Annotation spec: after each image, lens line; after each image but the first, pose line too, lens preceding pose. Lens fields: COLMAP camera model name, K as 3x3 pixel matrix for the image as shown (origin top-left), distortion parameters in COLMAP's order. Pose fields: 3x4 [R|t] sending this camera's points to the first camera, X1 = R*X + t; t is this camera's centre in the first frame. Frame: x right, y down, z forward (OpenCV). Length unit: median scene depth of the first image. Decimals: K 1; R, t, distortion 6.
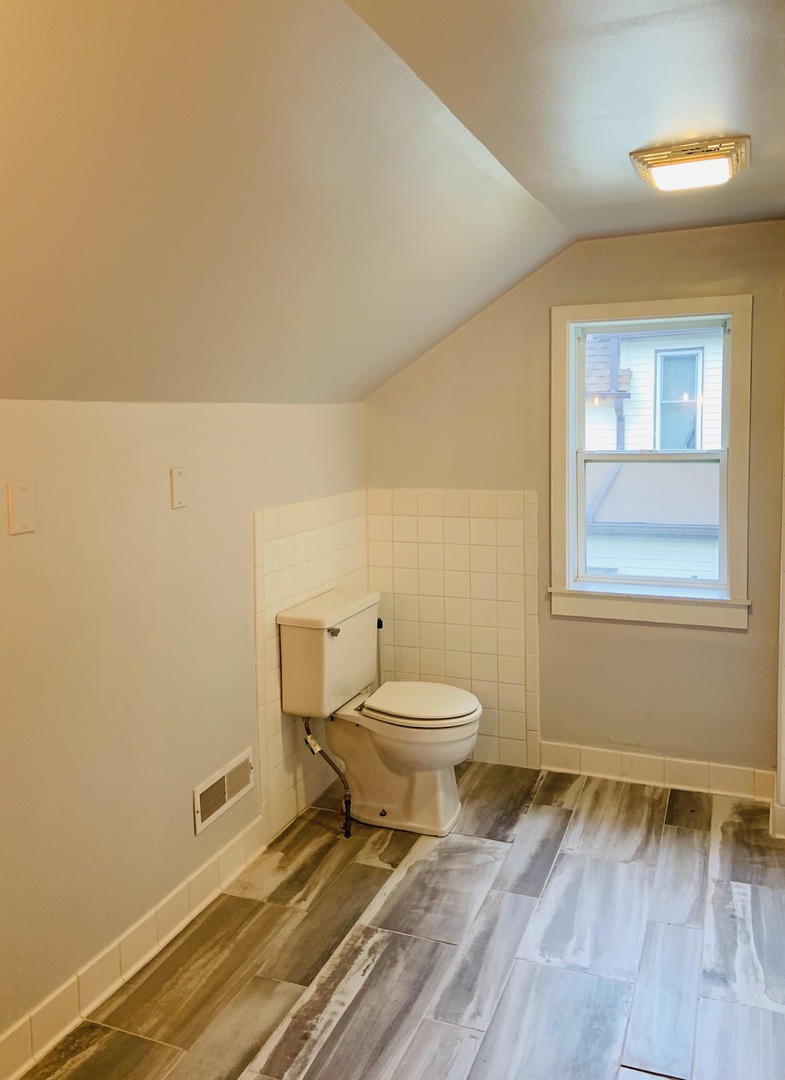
lens RADIAL K [[856.2, 0, 391.8], [0, 856.2, 538.0], [0, 0, 1]] dist [-0.000538, -0.000550]
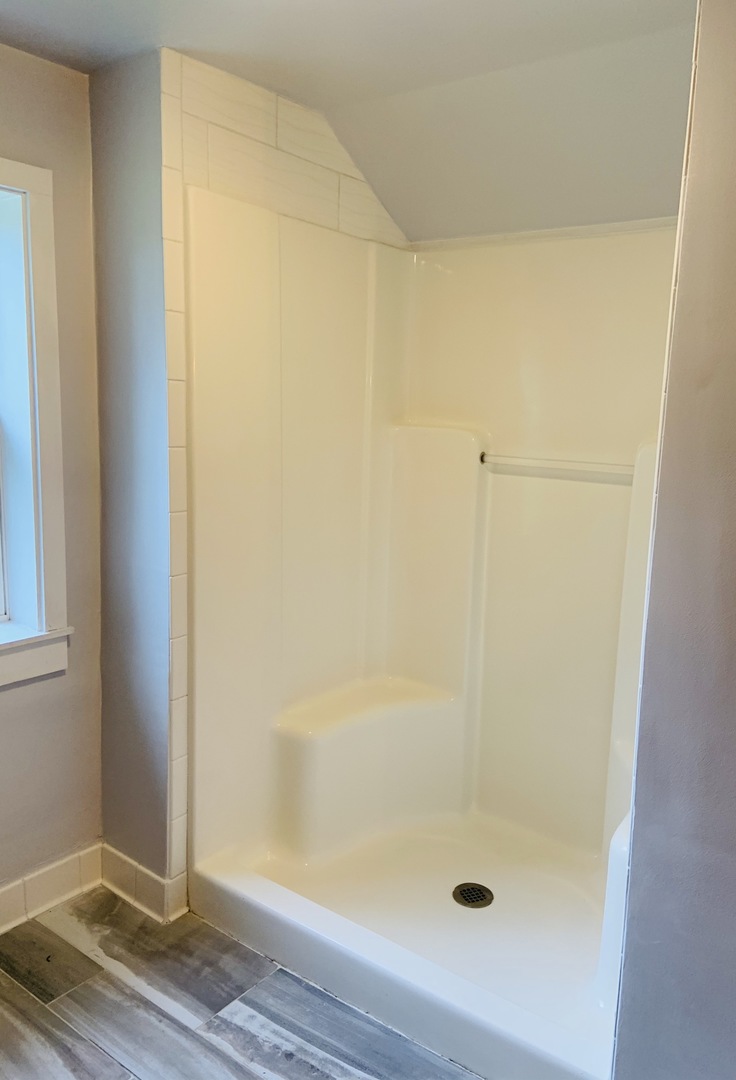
lens RADIAL K [[836.3, 0, 367.3], [0, 836.3, 540.0], [0, 0, 1]] dist [0.004971, 0.001400]
pose [[0.266698, -0.135060, 0.954270, -0.170071], [0.104748, 0.988329, 0.110606, -0.050780], [-0.958071, 0.070459, 0.277732, 0.598600]]
